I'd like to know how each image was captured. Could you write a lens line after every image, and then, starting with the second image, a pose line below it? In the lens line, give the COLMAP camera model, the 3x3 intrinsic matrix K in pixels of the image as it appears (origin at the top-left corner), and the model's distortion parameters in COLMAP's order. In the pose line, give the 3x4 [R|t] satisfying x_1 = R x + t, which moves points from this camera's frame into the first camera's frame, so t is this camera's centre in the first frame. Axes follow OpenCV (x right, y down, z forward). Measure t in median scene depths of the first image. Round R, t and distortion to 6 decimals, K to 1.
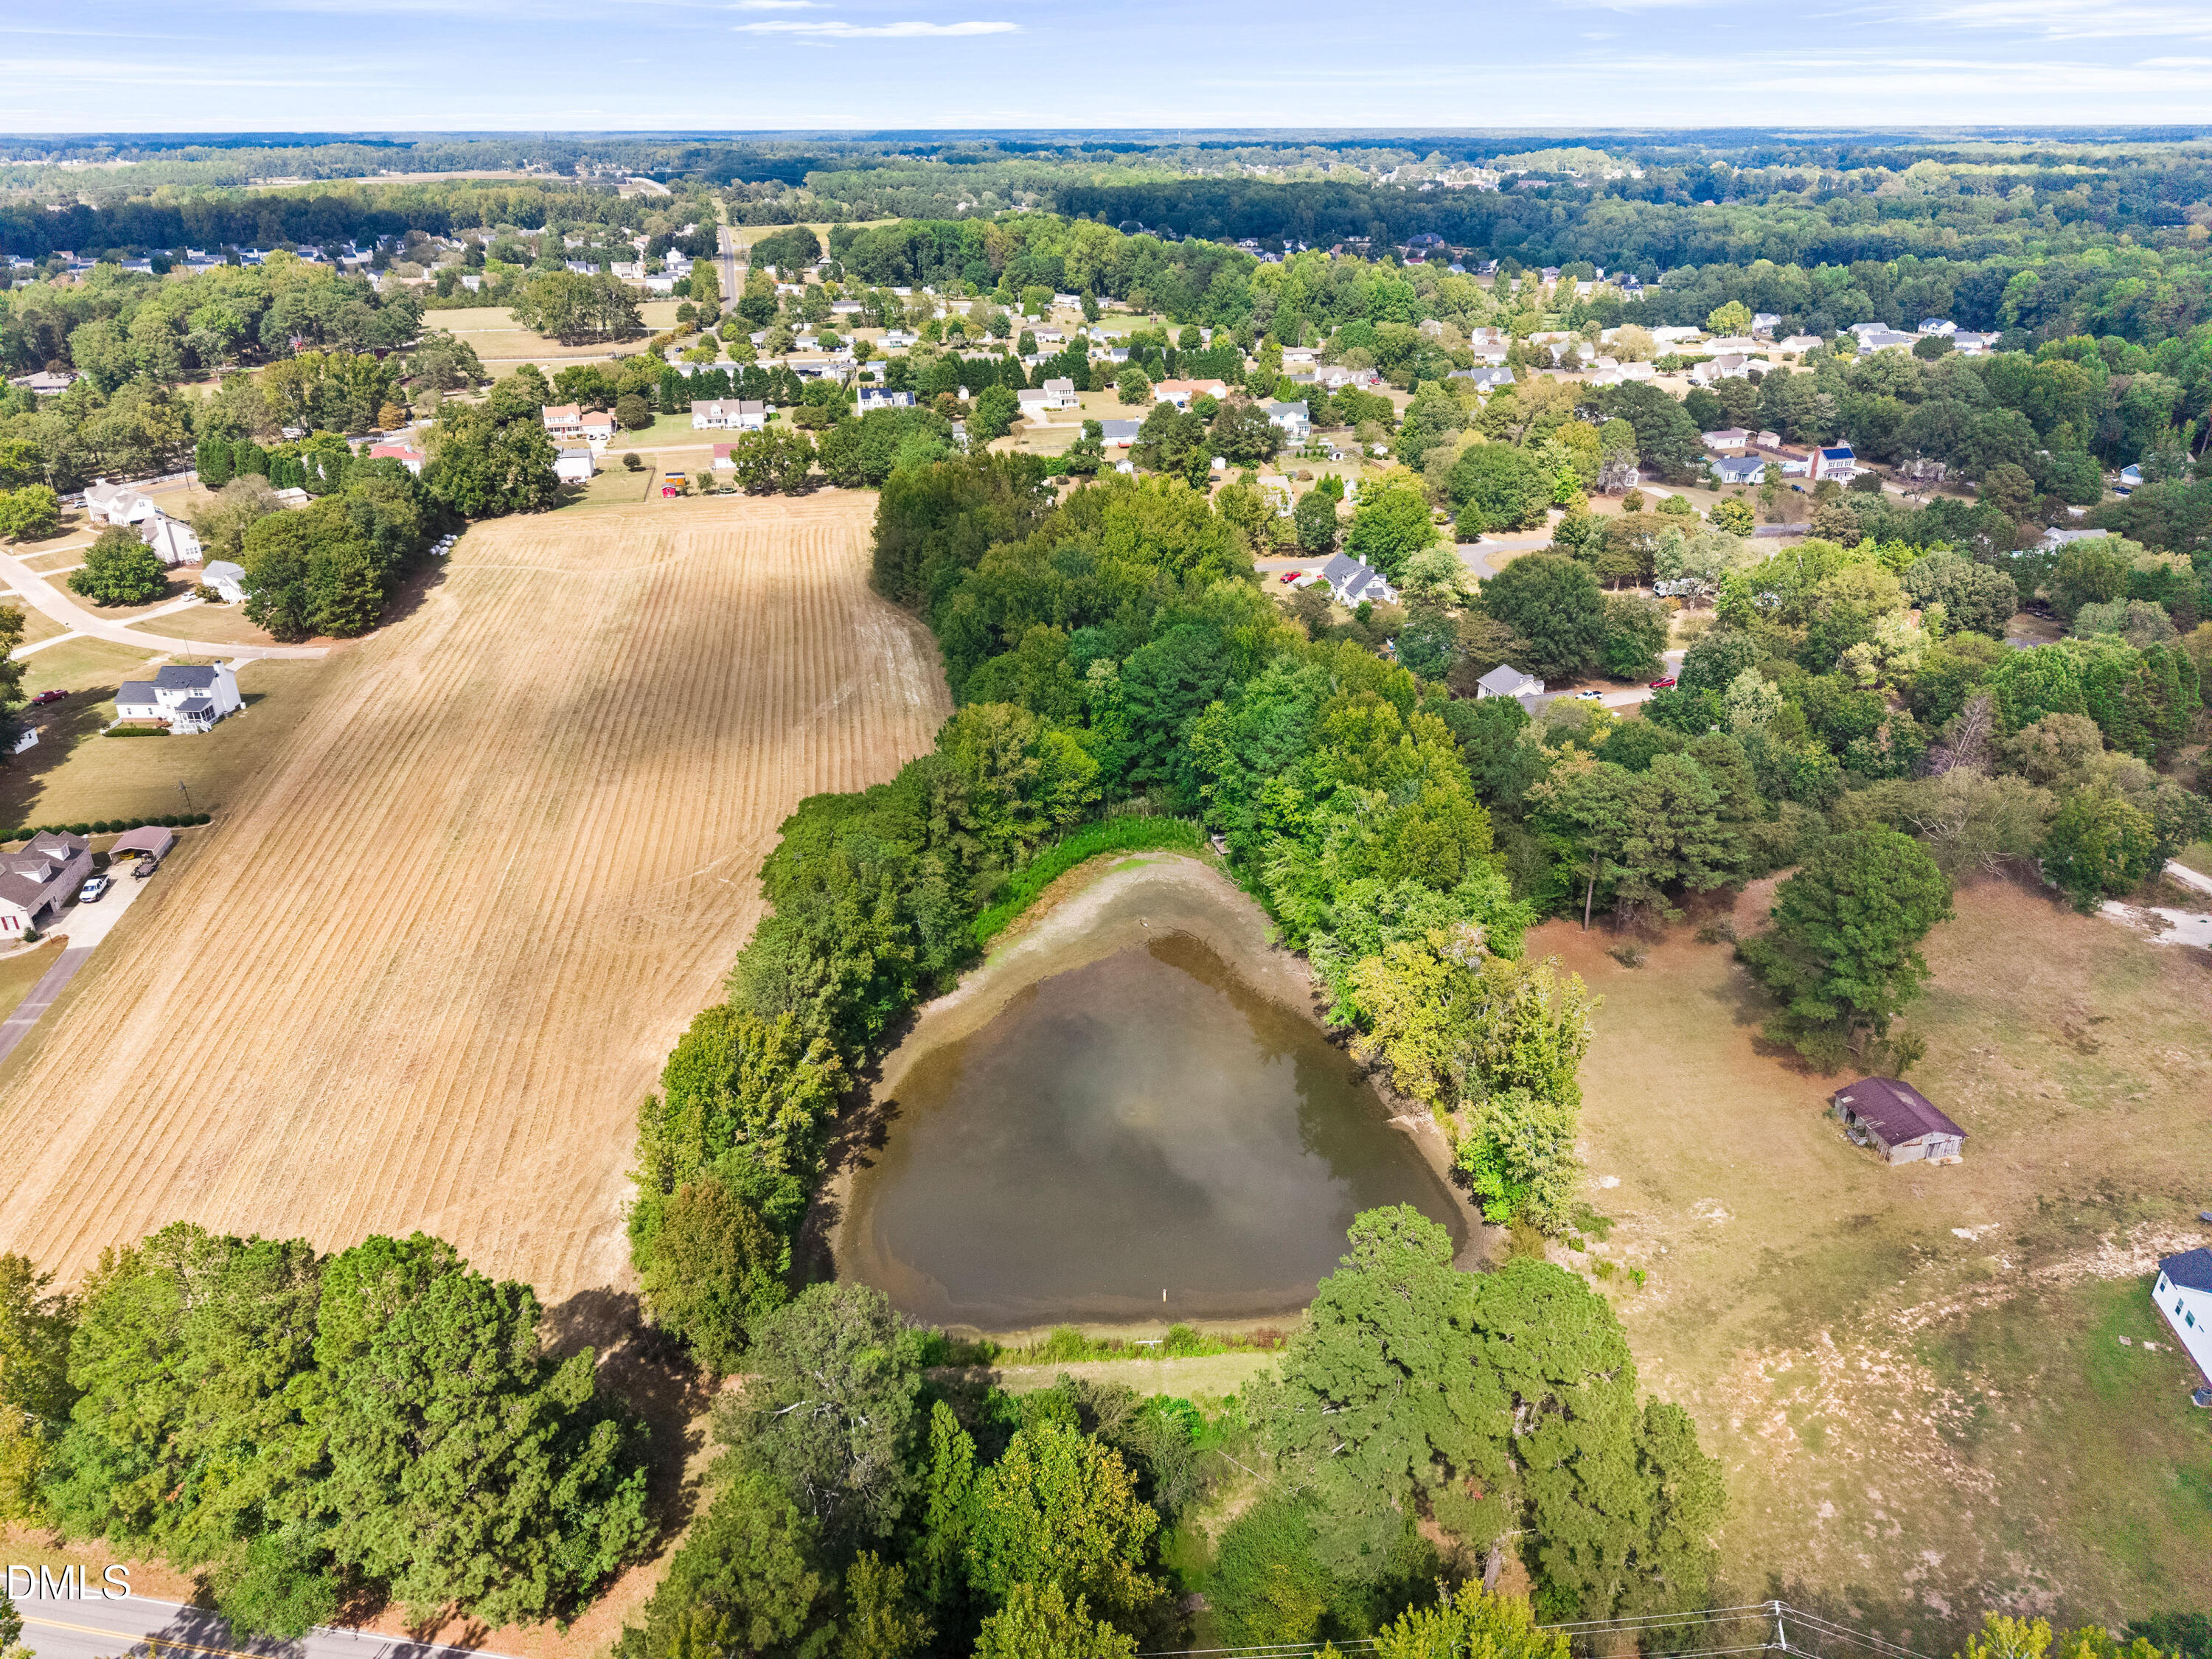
lens RADIAL K [[1493.5, 0, 1111.0], [0, 1493.5, 797.3], [0, 0, 1]] dist [0.030358, -0.029207]
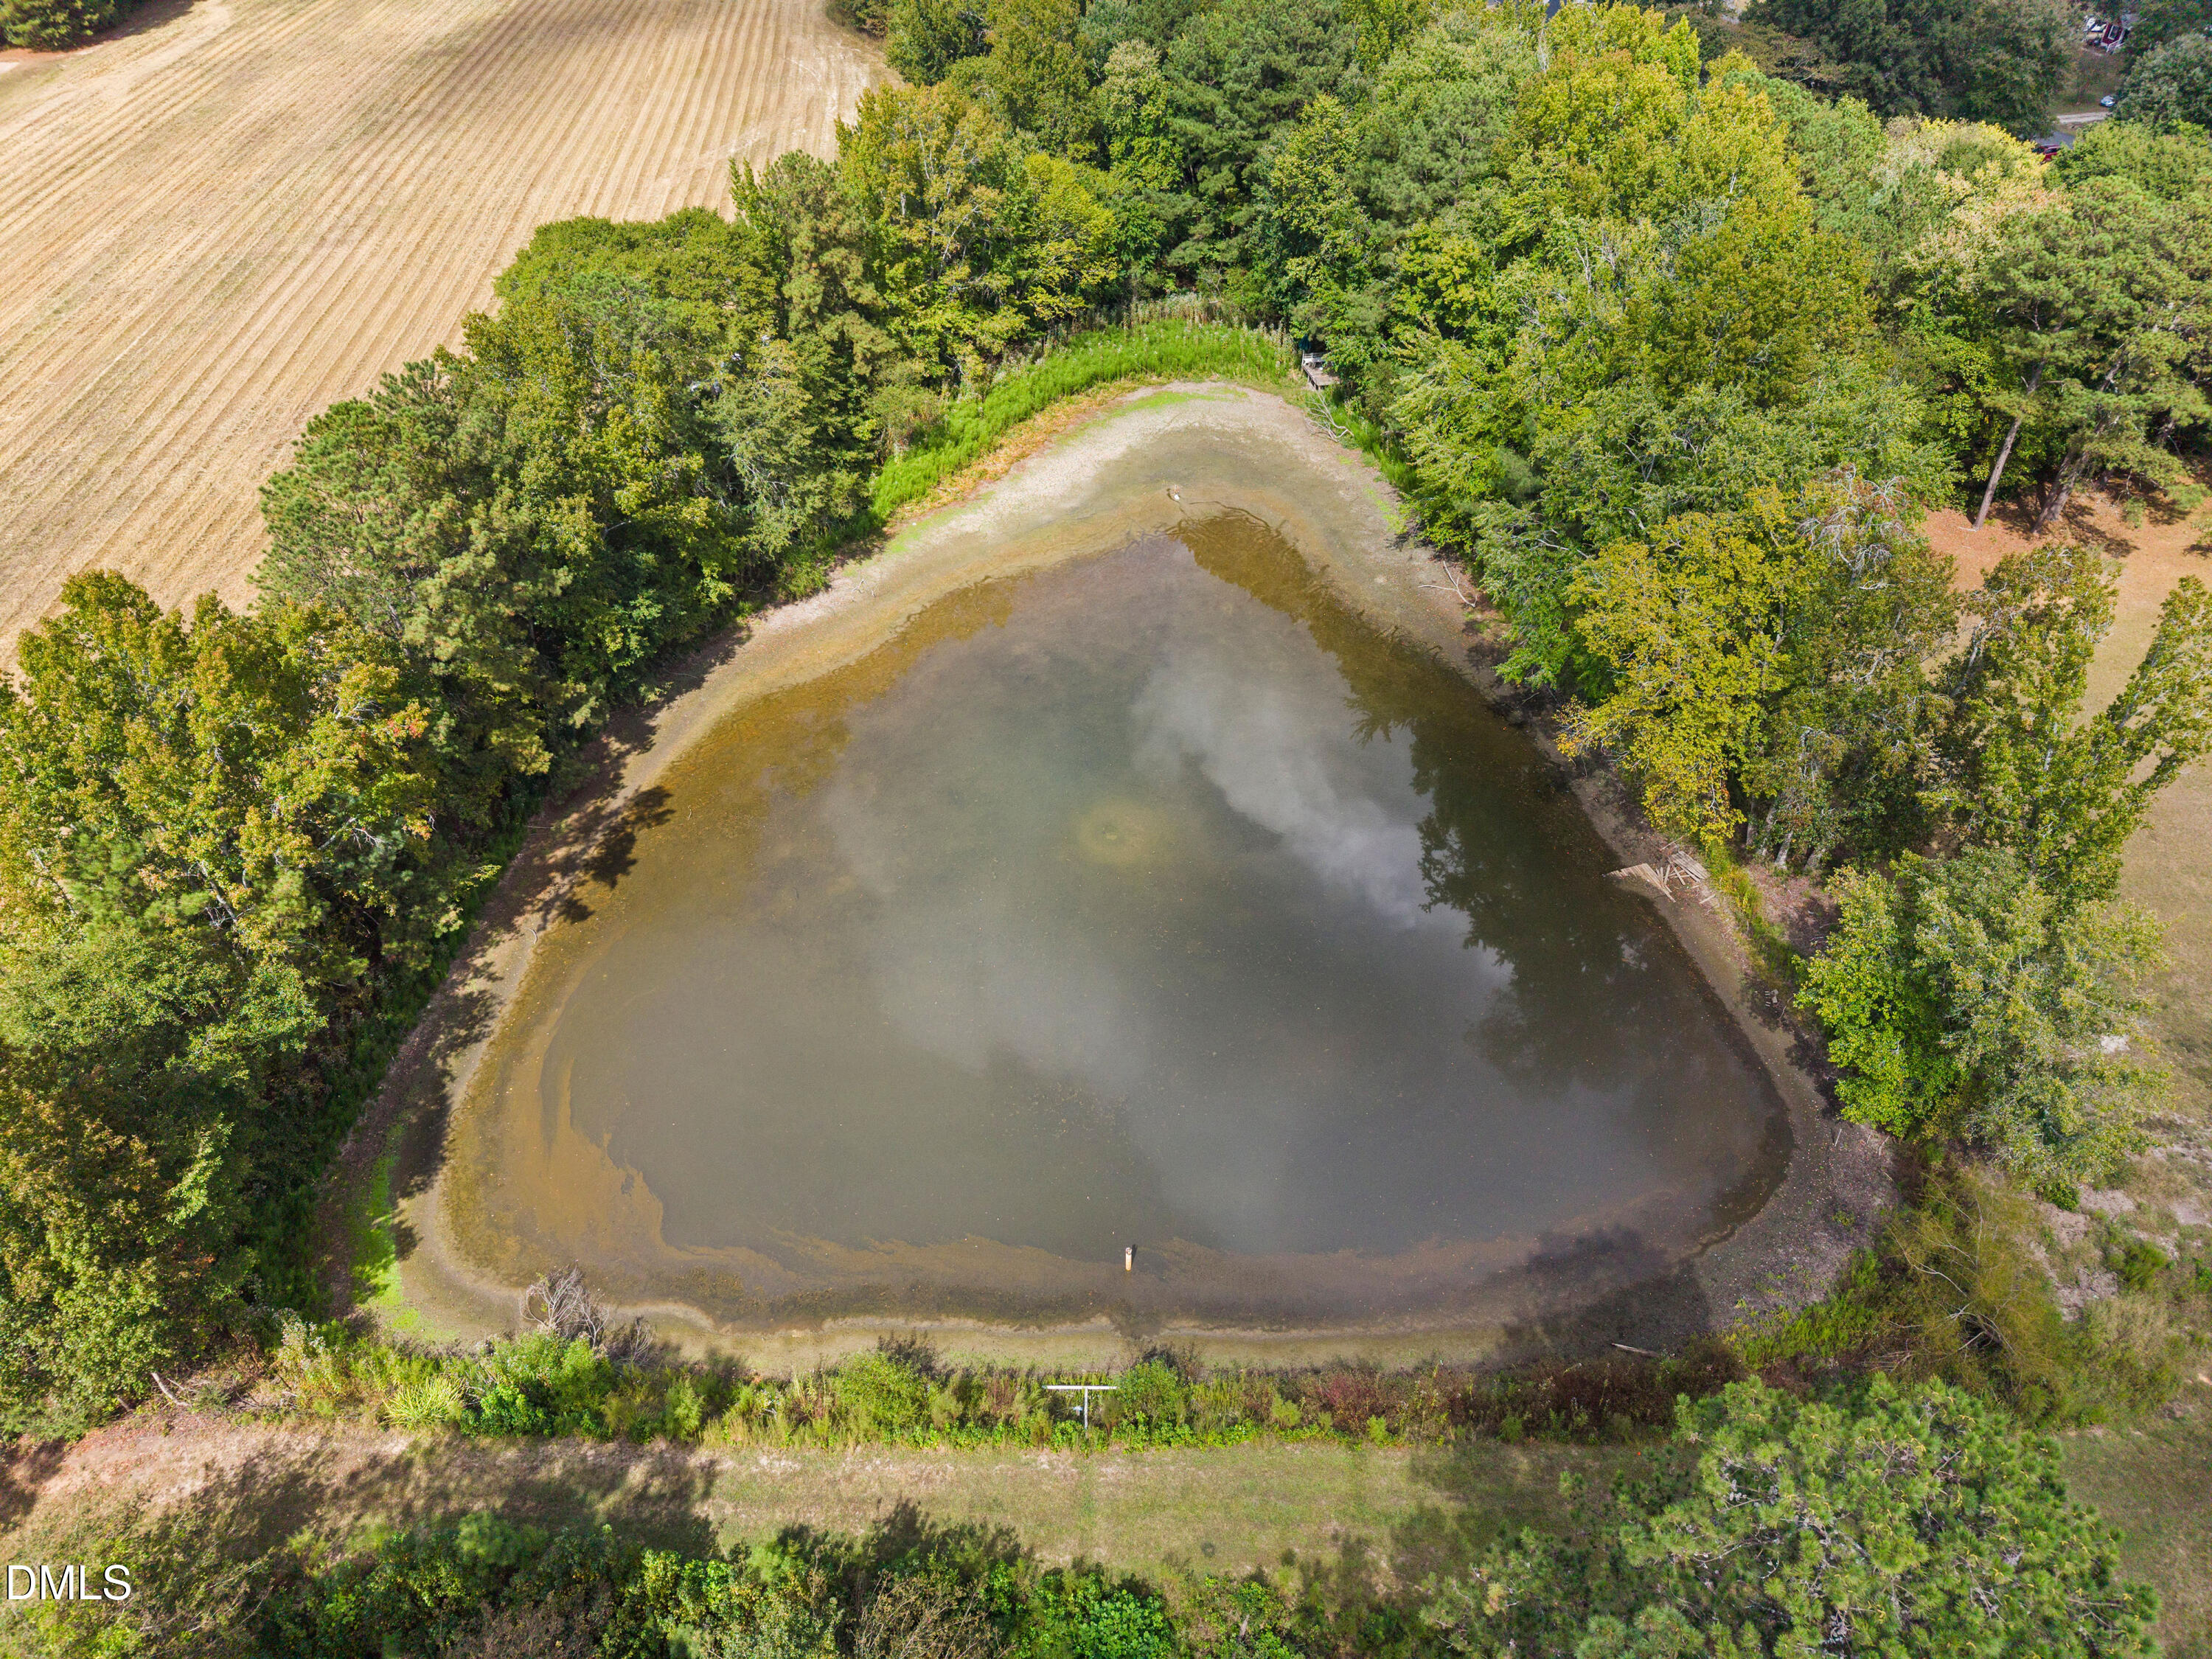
lens RADIAL K [[1493.5, 0, 1111.9], [0, 1493.5, 837.3], [0, 0, 1]] dist [0.030358, -0.029207]
pose [[0.997769, 0.047017, -0.047388, 0.025706], [-0.032901, 0.964035, 0.263733, 0.048740], [0.058083, -0.261585, 0.963431, 0.323970]]
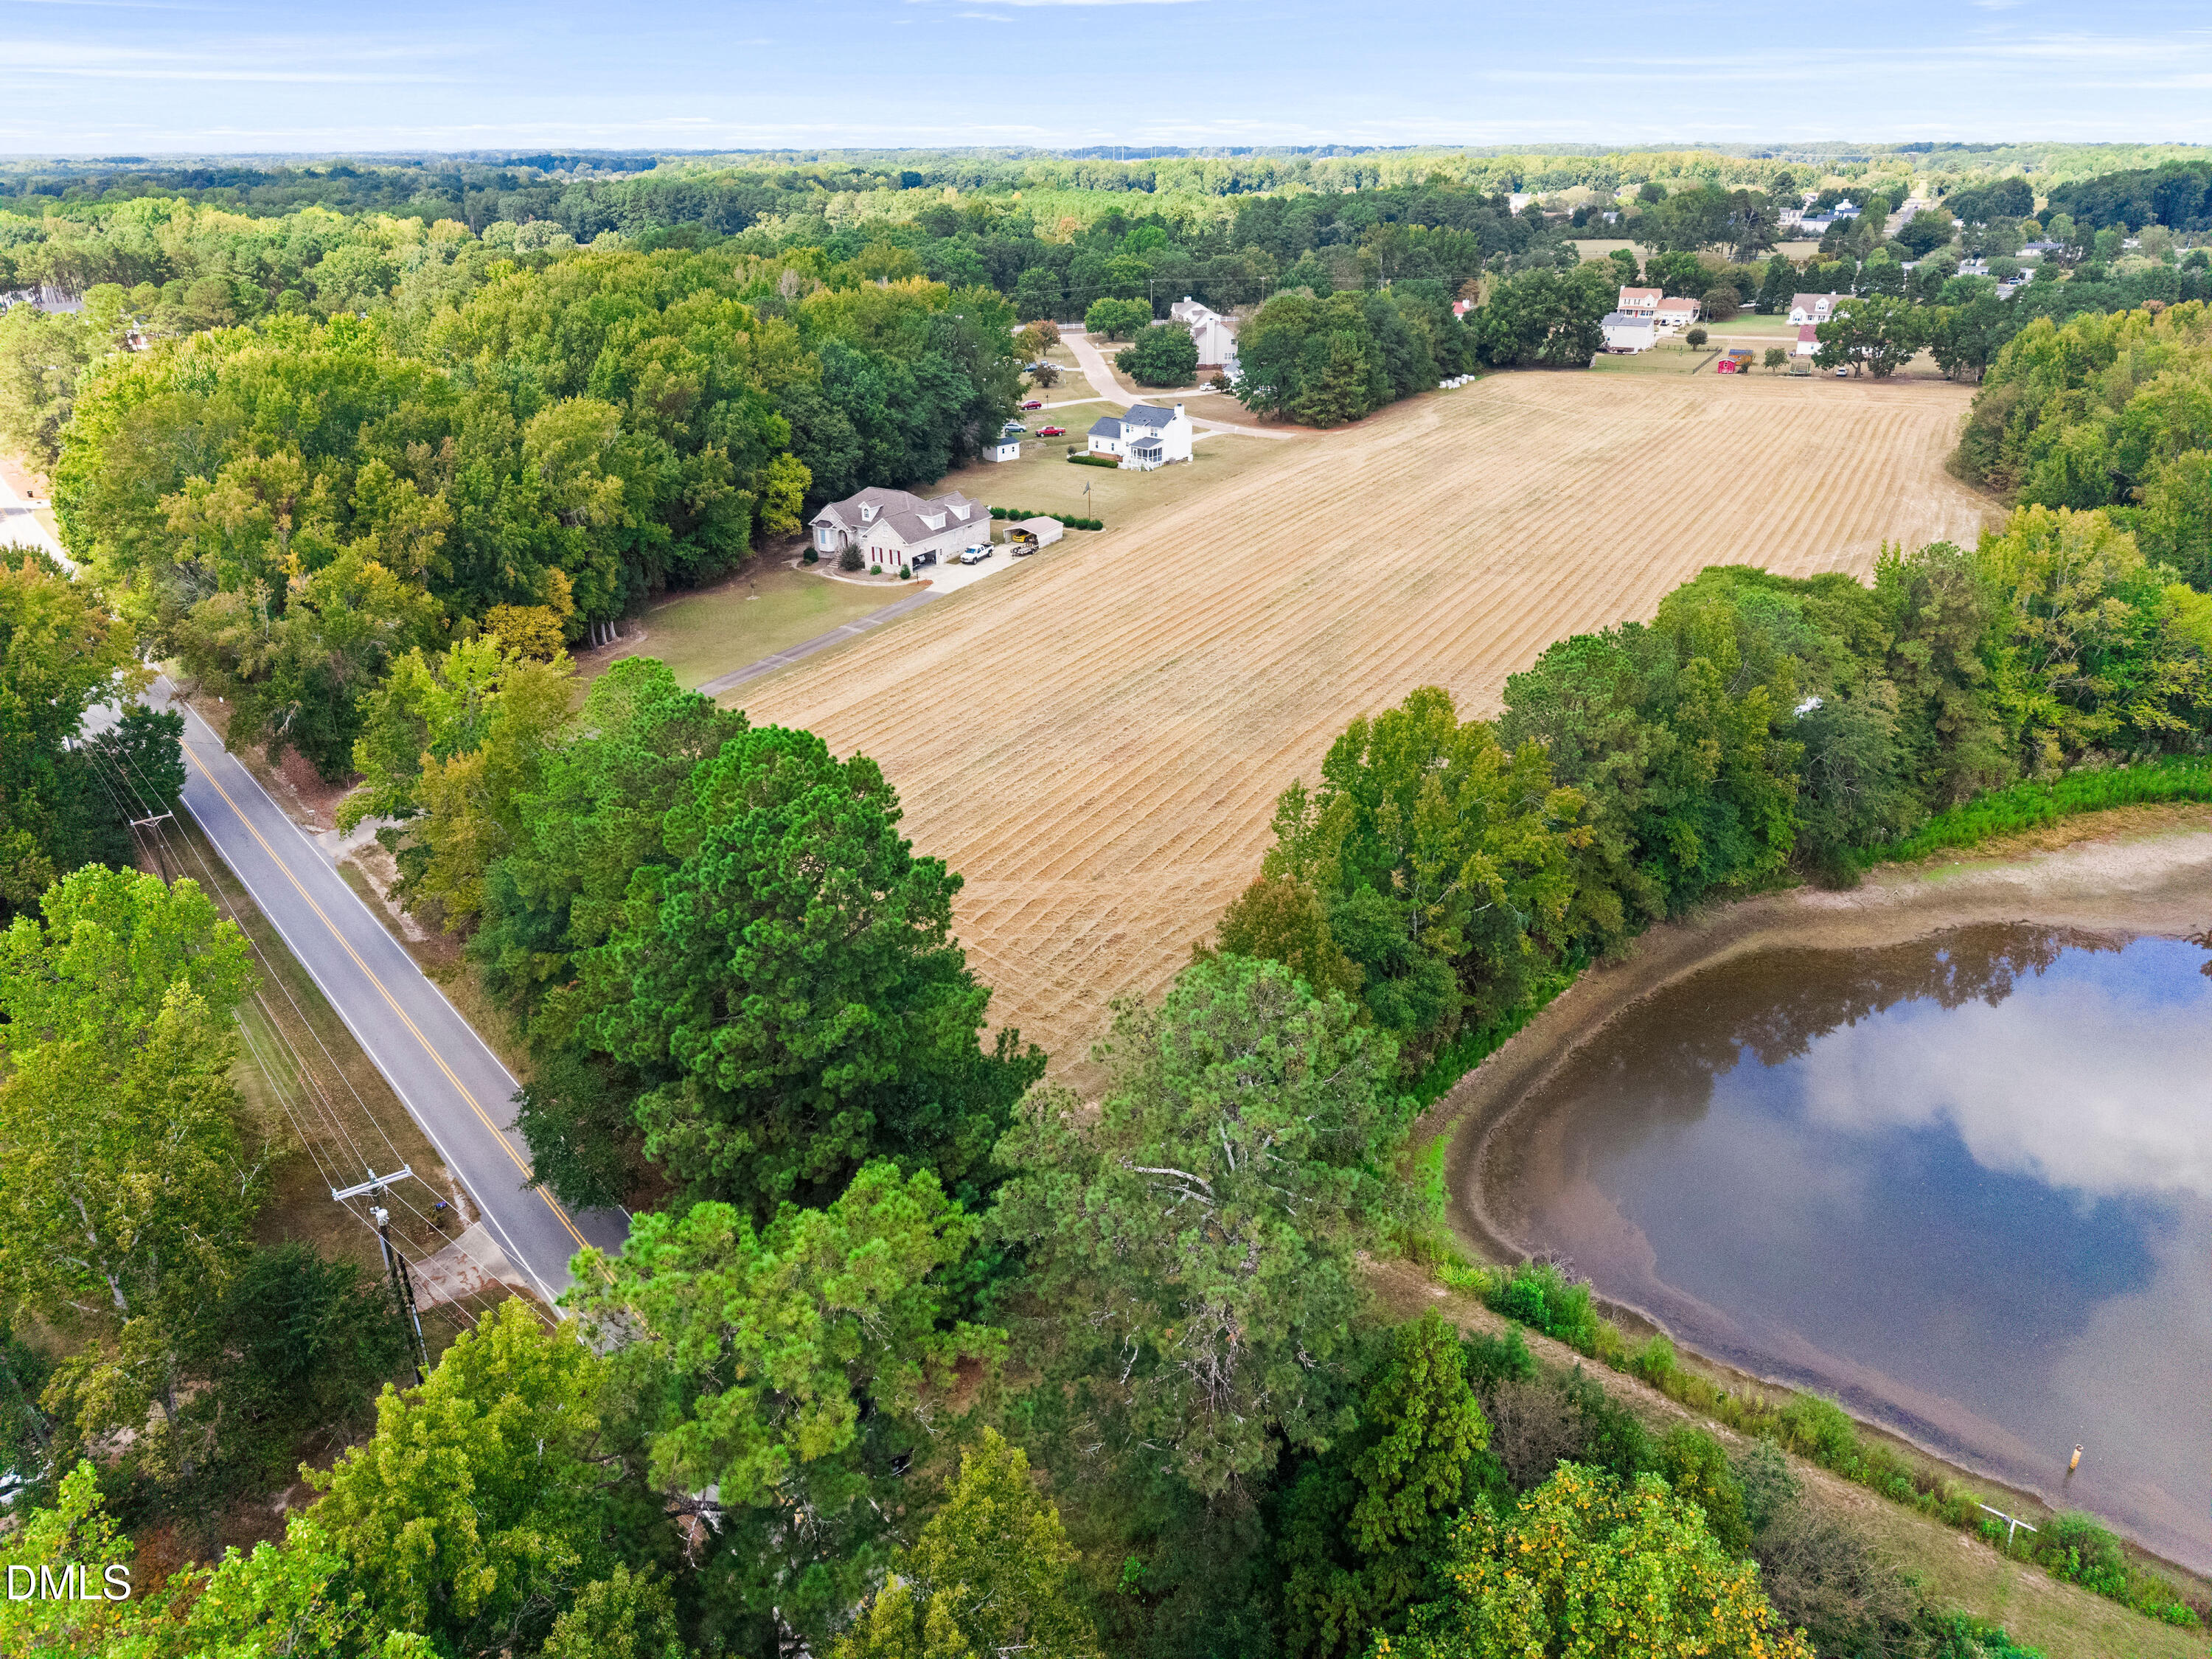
lens RADIAL K [[1493.5, 0, 1090.7], [0, 1493.5, 825.4], [0, 0, 1]] dist [0.030358, -0.029207]
pose [[0.754535, 0.269402, -0.598413, 0.017848], [-0.266842, 0.959018, 0.095286, 0.094912], [0.599560, 0.087785, 0.795501, 0.217428]]
